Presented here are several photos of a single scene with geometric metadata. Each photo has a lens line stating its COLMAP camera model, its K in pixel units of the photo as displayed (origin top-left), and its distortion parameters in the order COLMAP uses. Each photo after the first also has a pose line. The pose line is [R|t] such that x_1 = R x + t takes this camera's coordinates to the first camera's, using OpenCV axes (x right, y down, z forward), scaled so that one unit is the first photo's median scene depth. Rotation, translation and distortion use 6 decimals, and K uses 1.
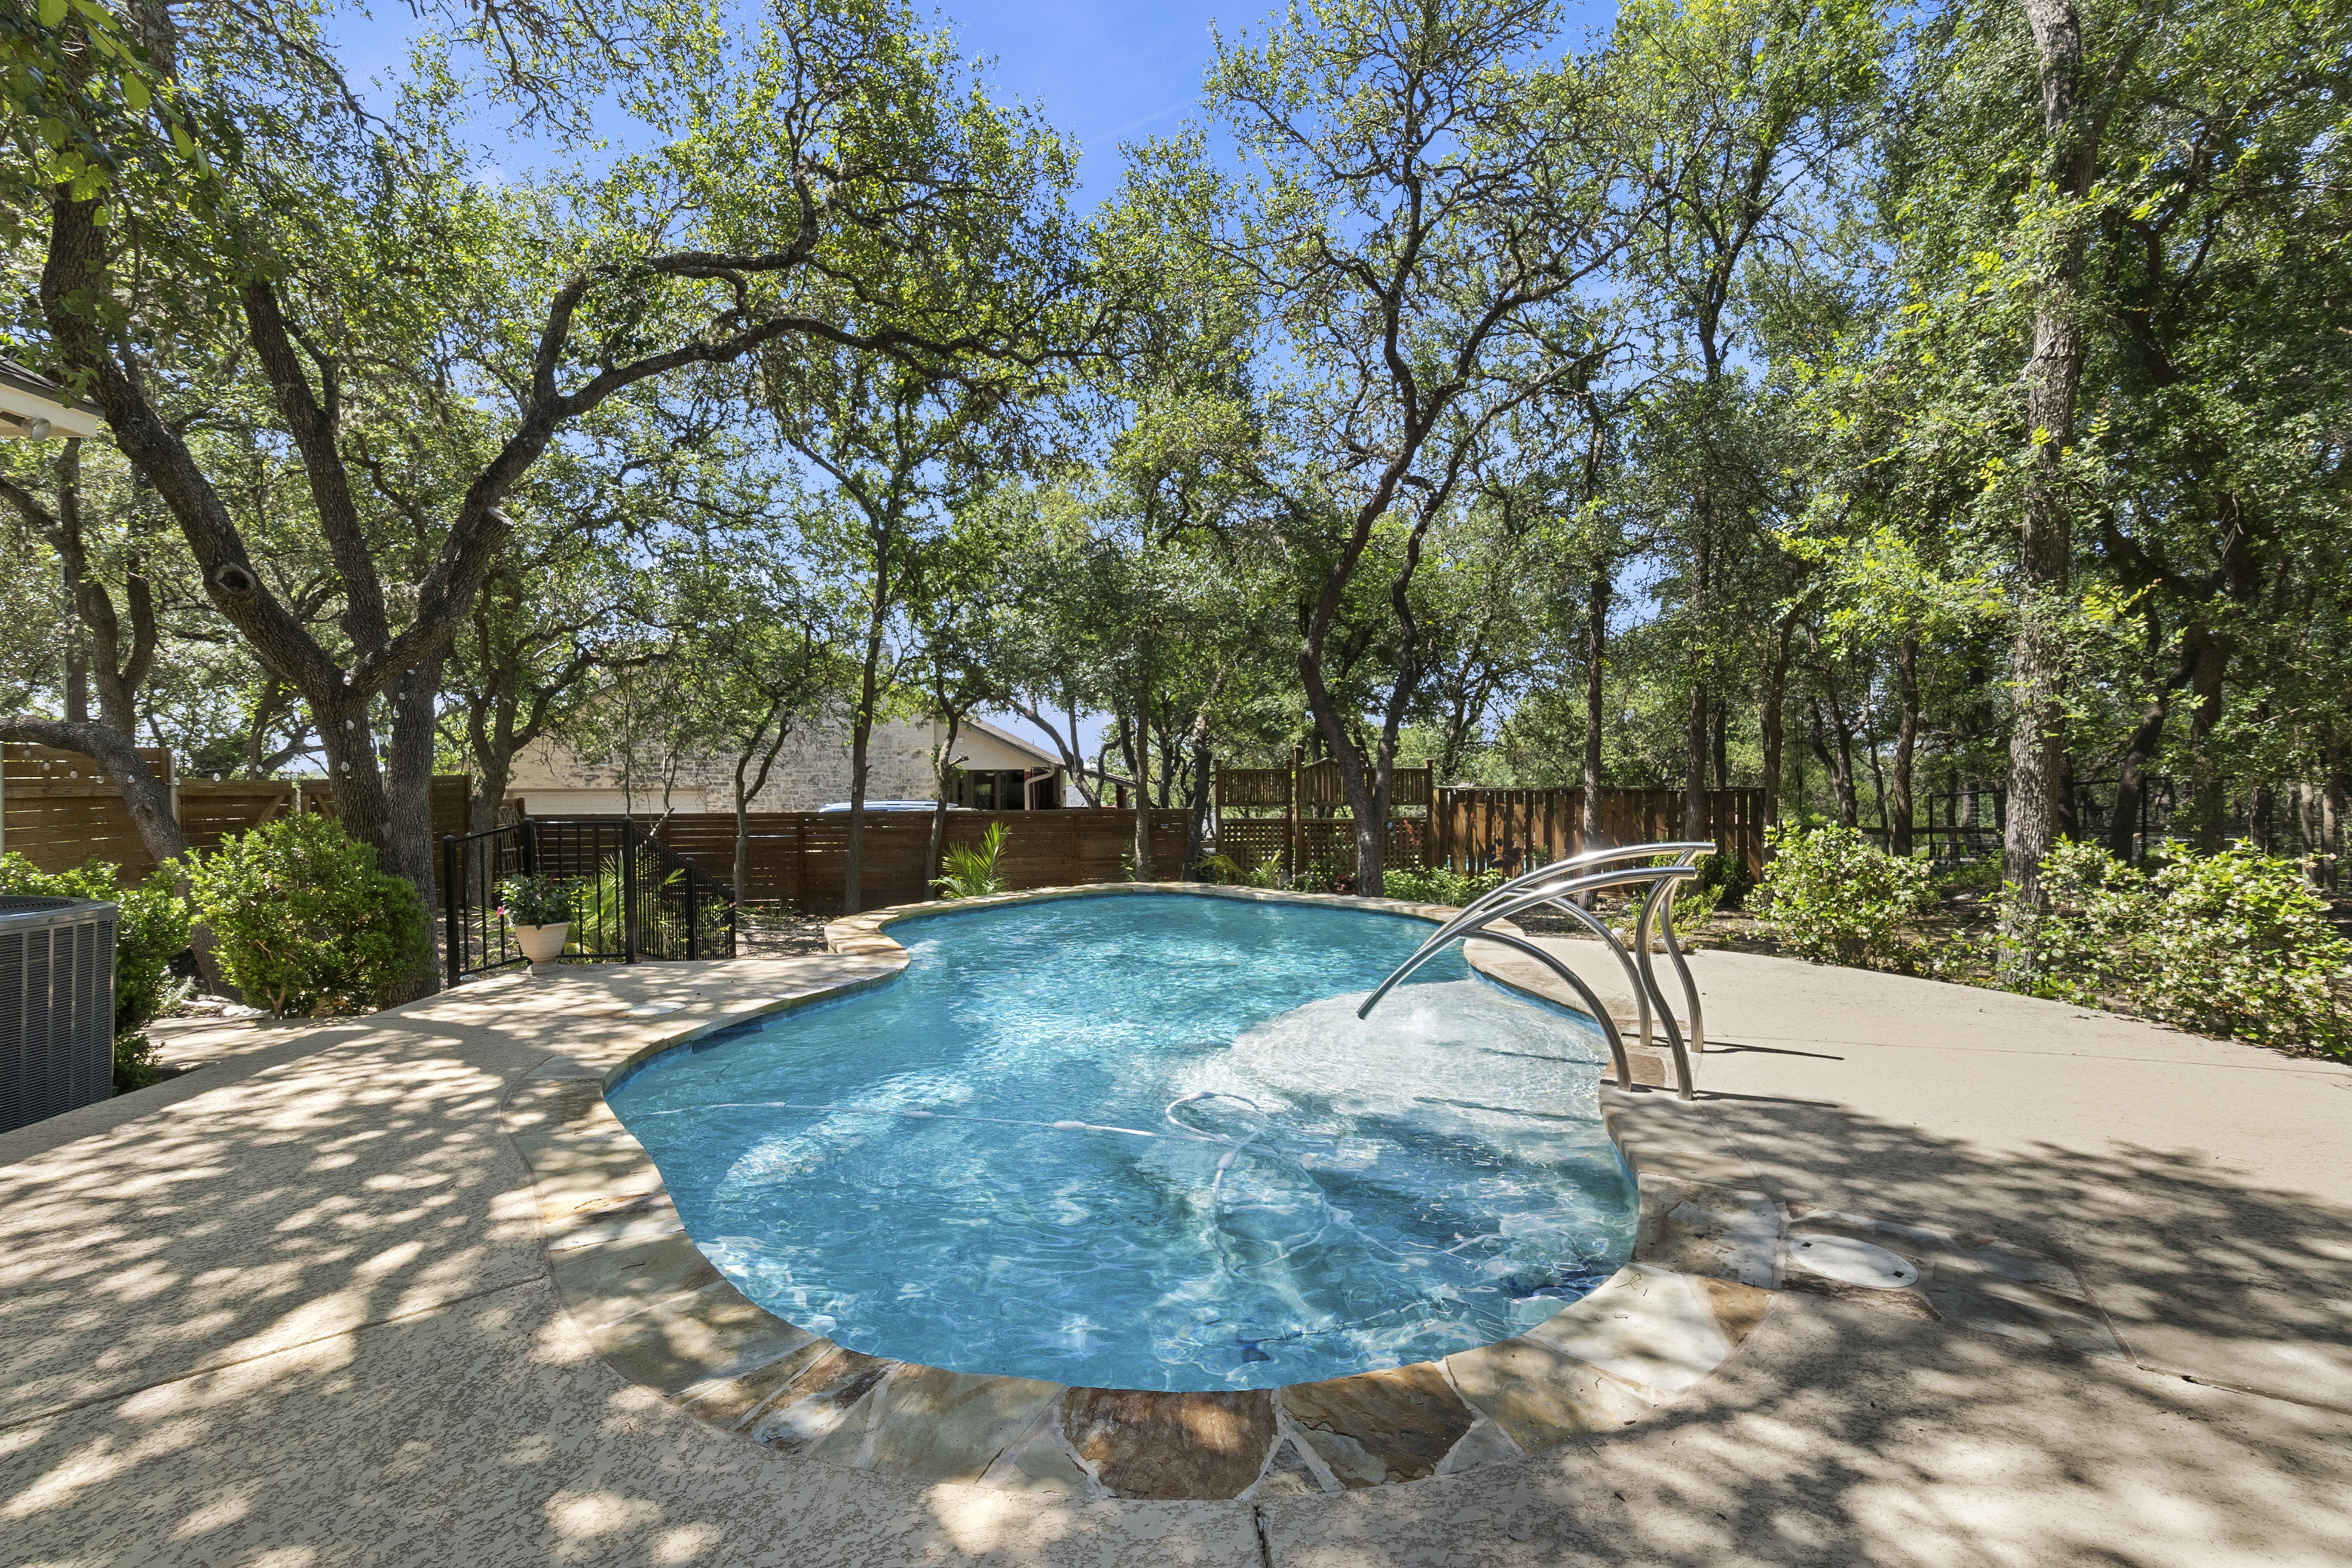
lens RADIAL K [[1014.1, 0, 1176.3], [0, 1014.1, 791.6], [0, 0, 1]] dist [-0.011283, 0.001648]
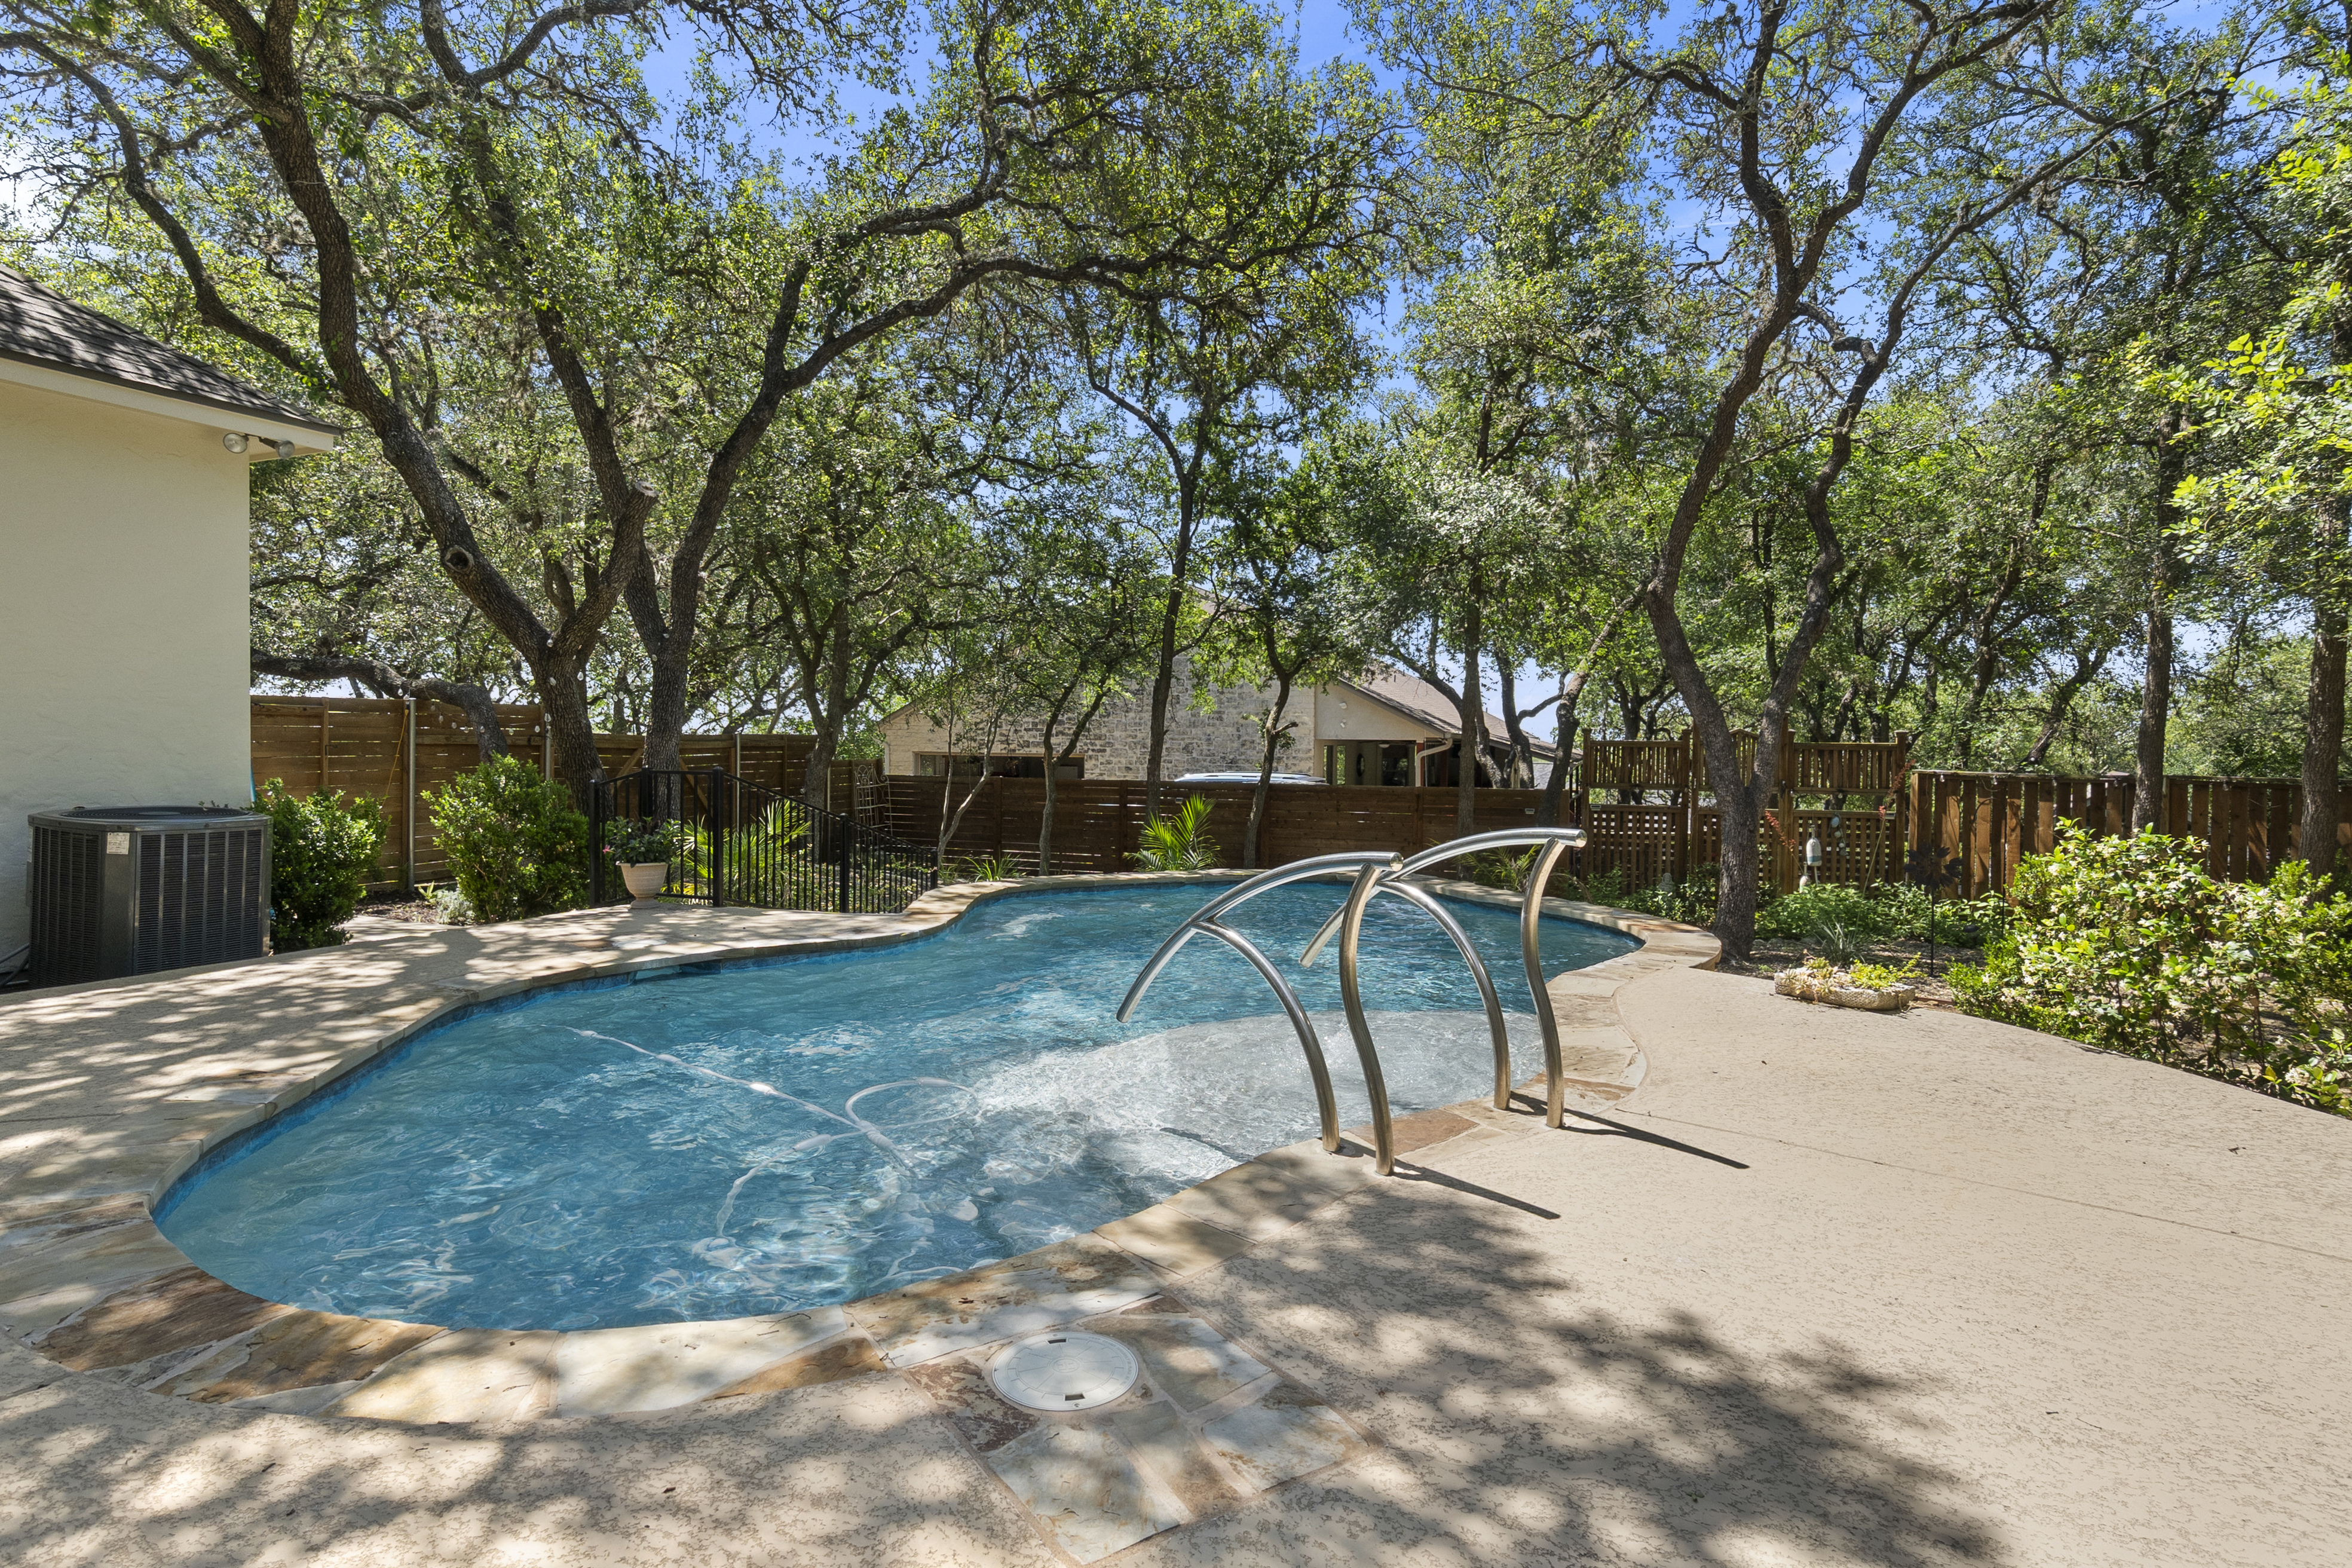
lens RADIAL K [[1167.4, 0, 1176.9], [0, 1167.4, 778.9], [0, 0, 1]] dist [0.002254, 0.000601]
pose [[0.900873, 0.031290, -0.432953, 0.170818], [-0.027016, 0.999507, 0.016021, 0.002760], [0.433240, -0.002737, 0.901274, 0.041092]]
